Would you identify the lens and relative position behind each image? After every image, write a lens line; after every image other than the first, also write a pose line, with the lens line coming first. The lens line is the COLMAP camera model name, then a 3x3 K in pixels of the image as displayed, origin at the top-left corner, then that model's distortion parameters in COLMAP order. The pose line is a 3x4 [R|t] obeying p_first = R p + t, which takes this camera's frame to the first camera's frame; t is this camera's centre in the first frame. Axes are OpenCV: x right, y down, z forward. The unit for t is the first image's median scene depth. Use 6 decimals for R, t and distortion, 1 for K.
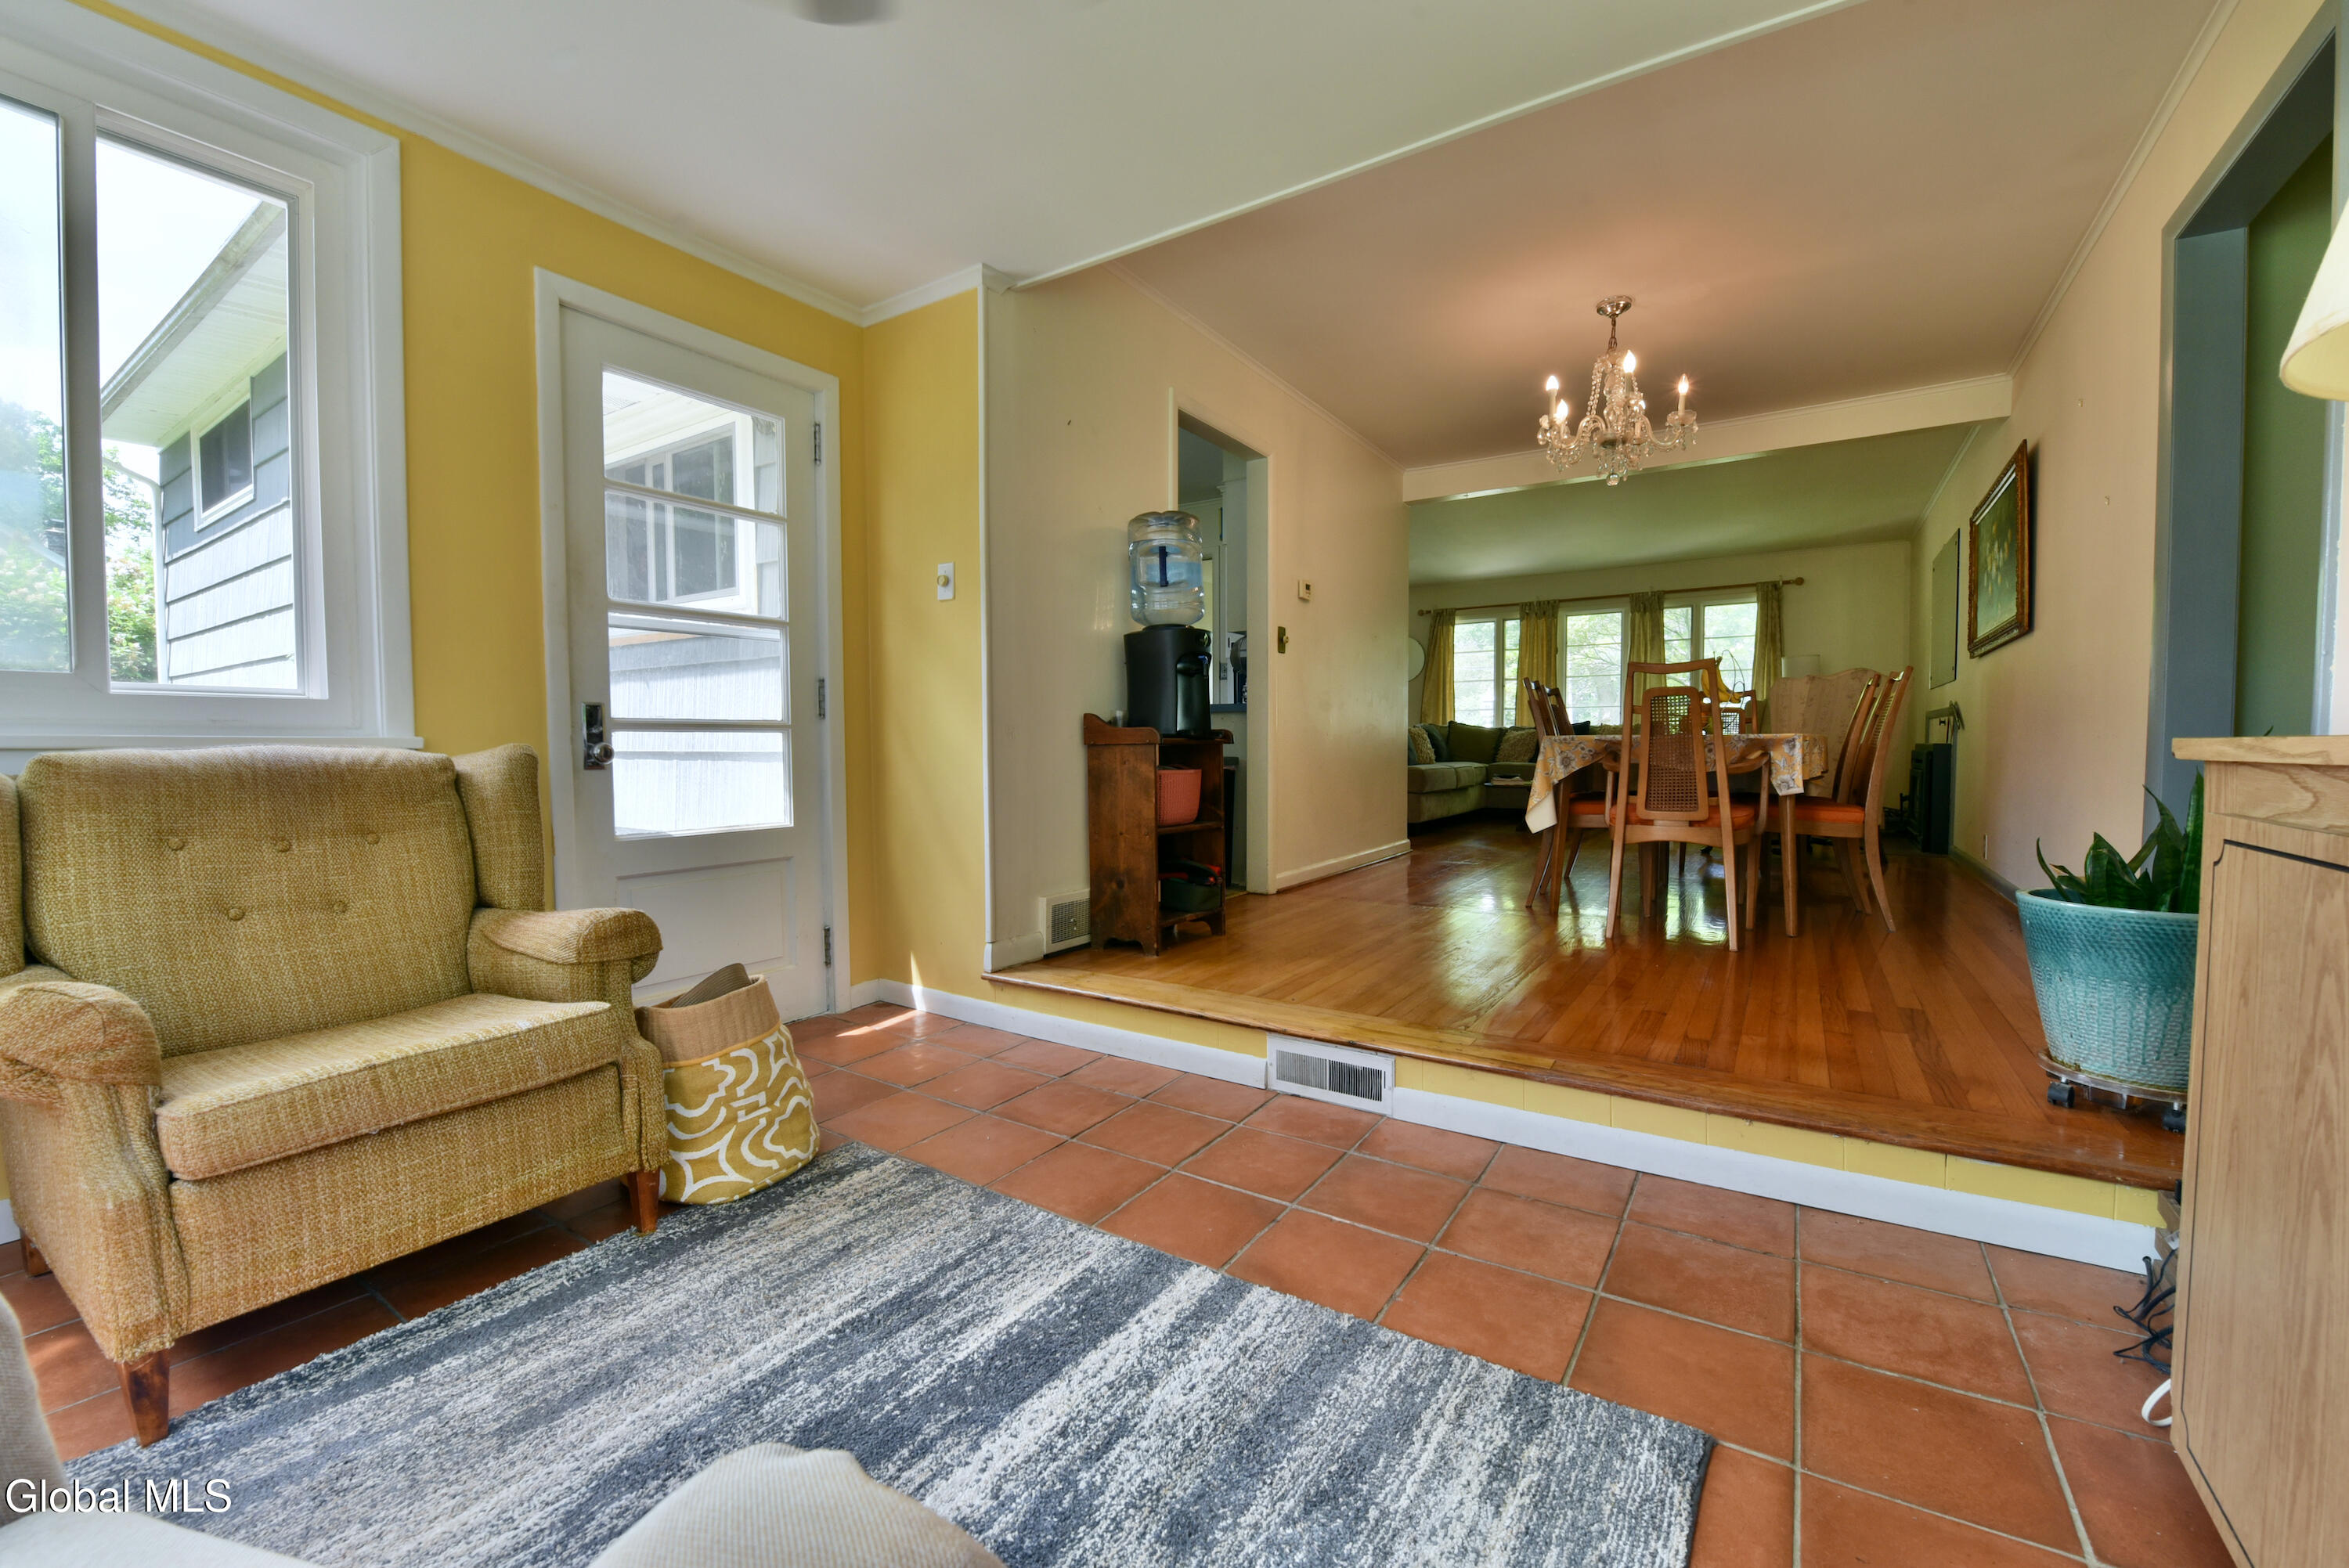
lens RADIAL K [[939.9, 0, 1185.0], [0, 939.9, 778.4], [0, 0, 1]] dist [-0.001663, -0.000239]
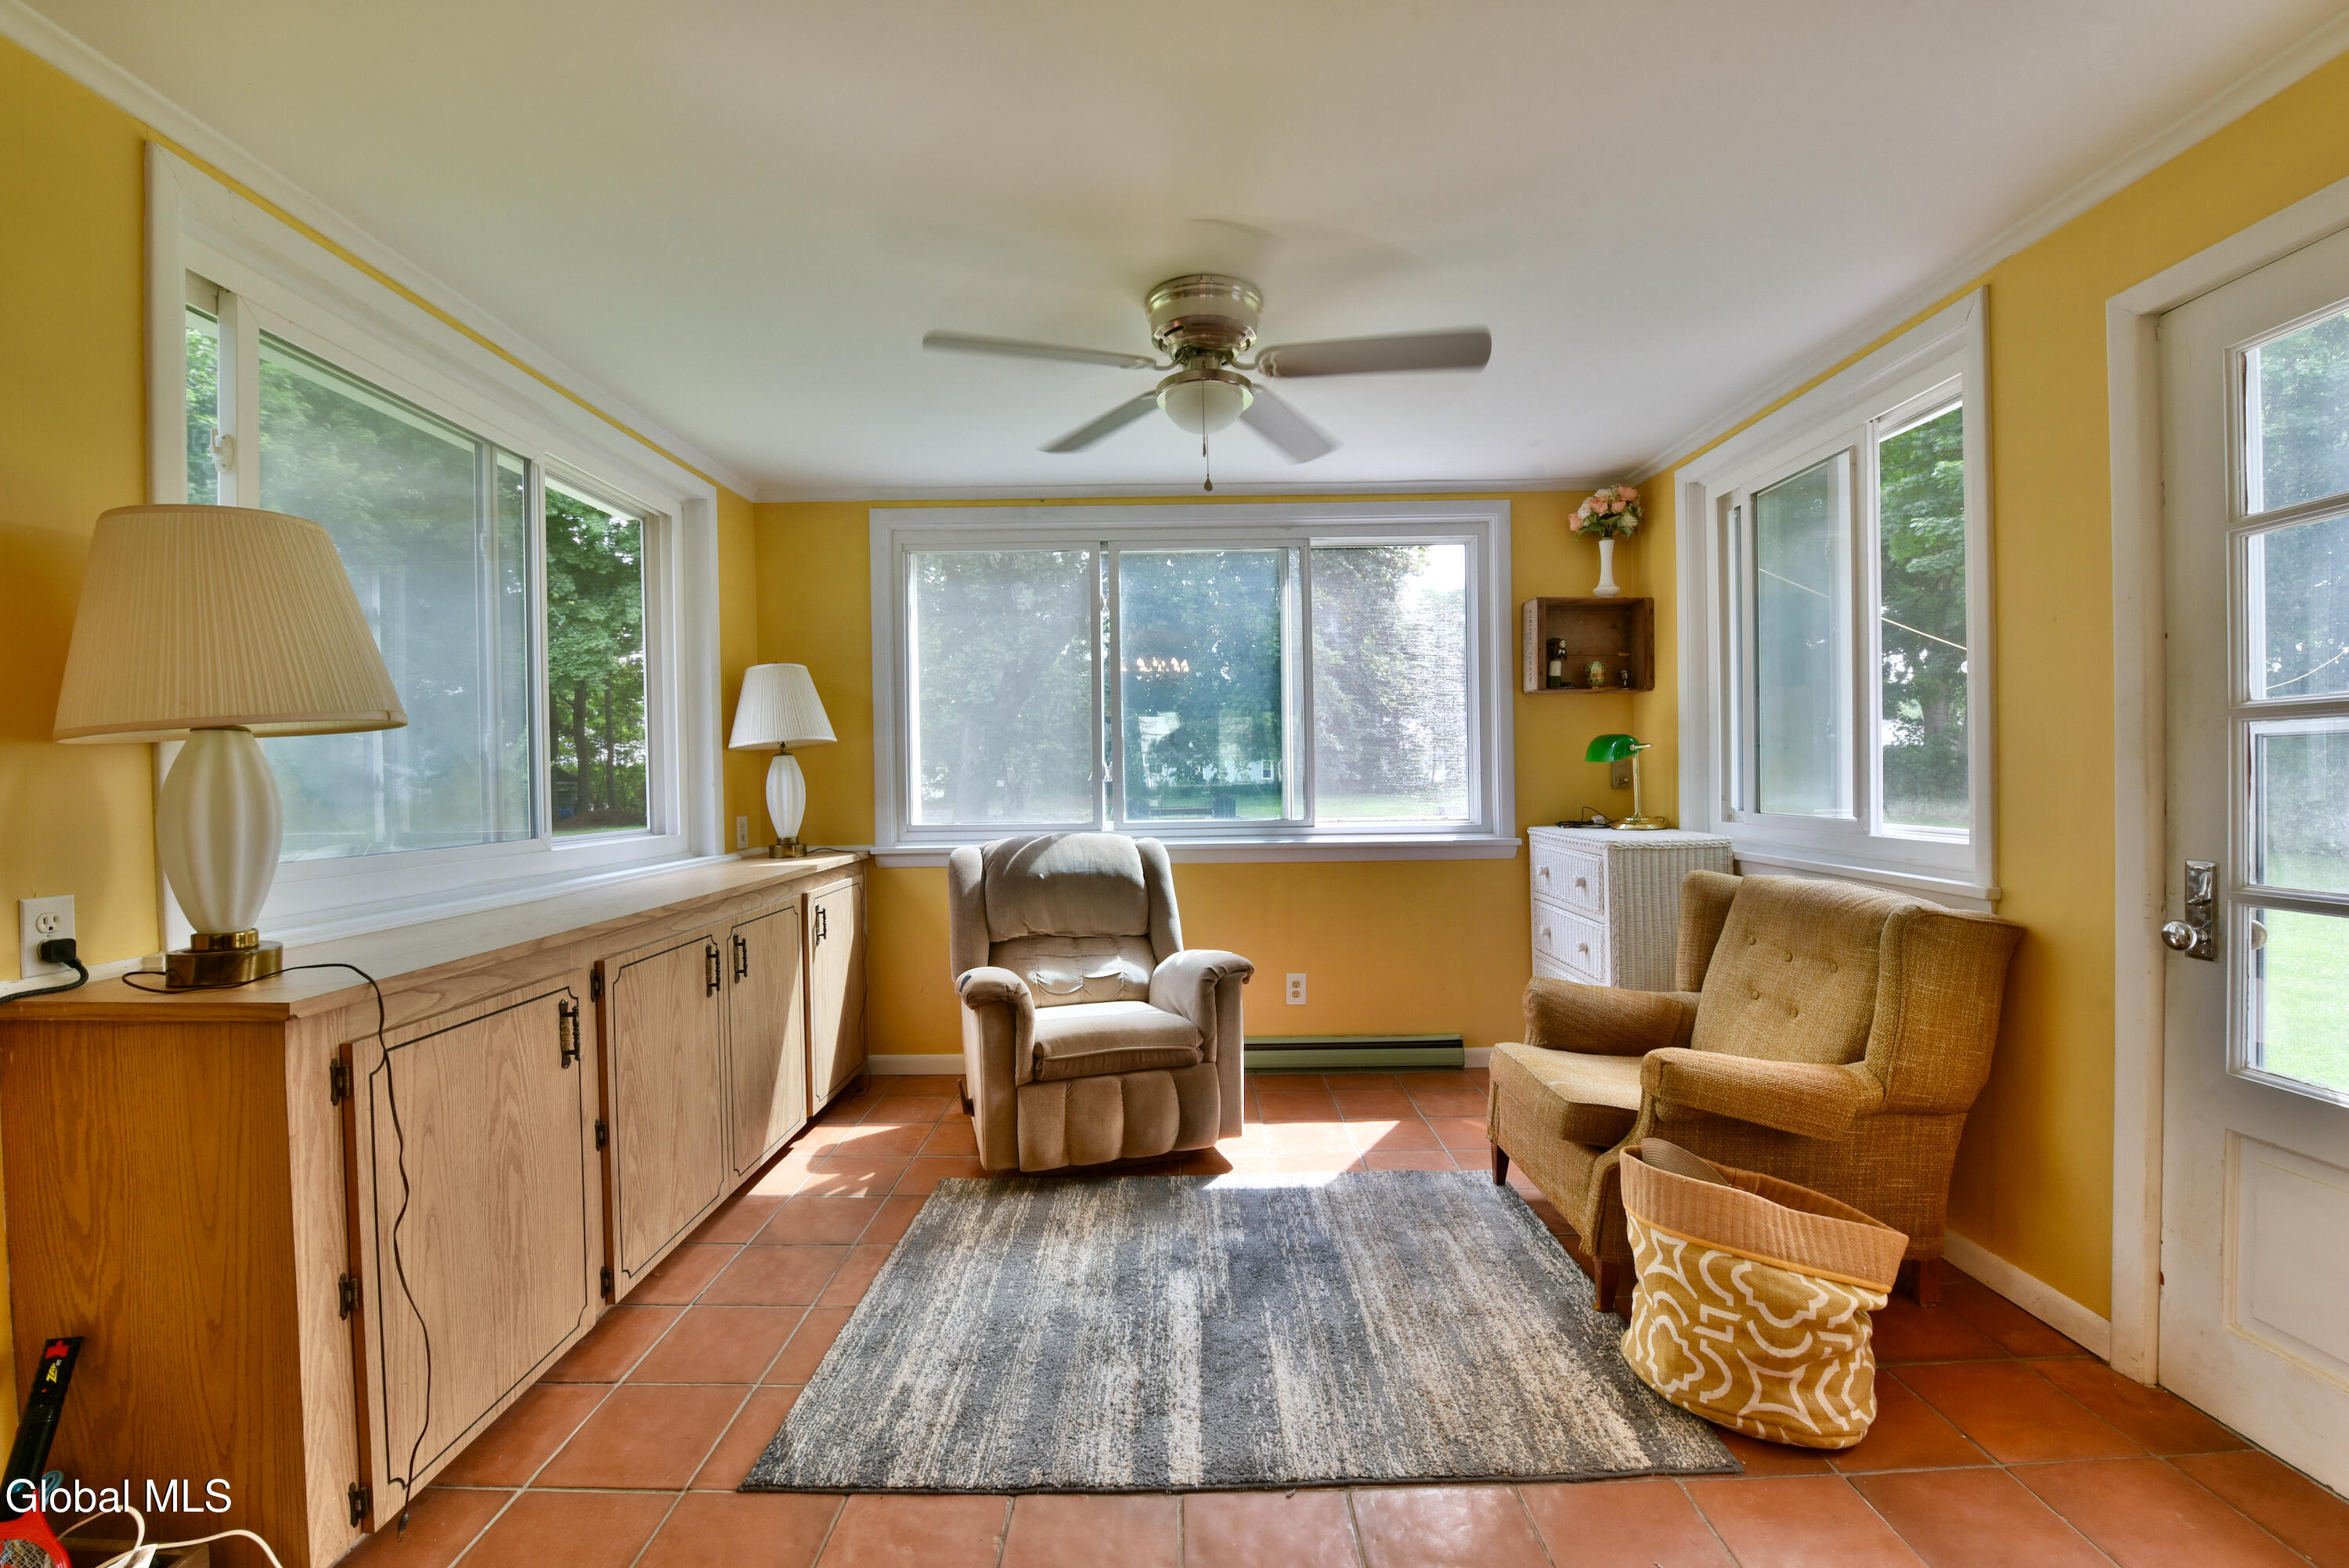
lens RADIAL K [[942.6, 0, 1176.9], [0, 942.6, 786.2], [0, 0, 1]] dist [-0.016536, -0.000886]
pose [[-0.835797, 0.021003, -0.548637, 0.629695], [-0.005058, 0.998931, 0.045948, -0.286609], [0.549015, 0.041178, -0.834797, 2.010825]]
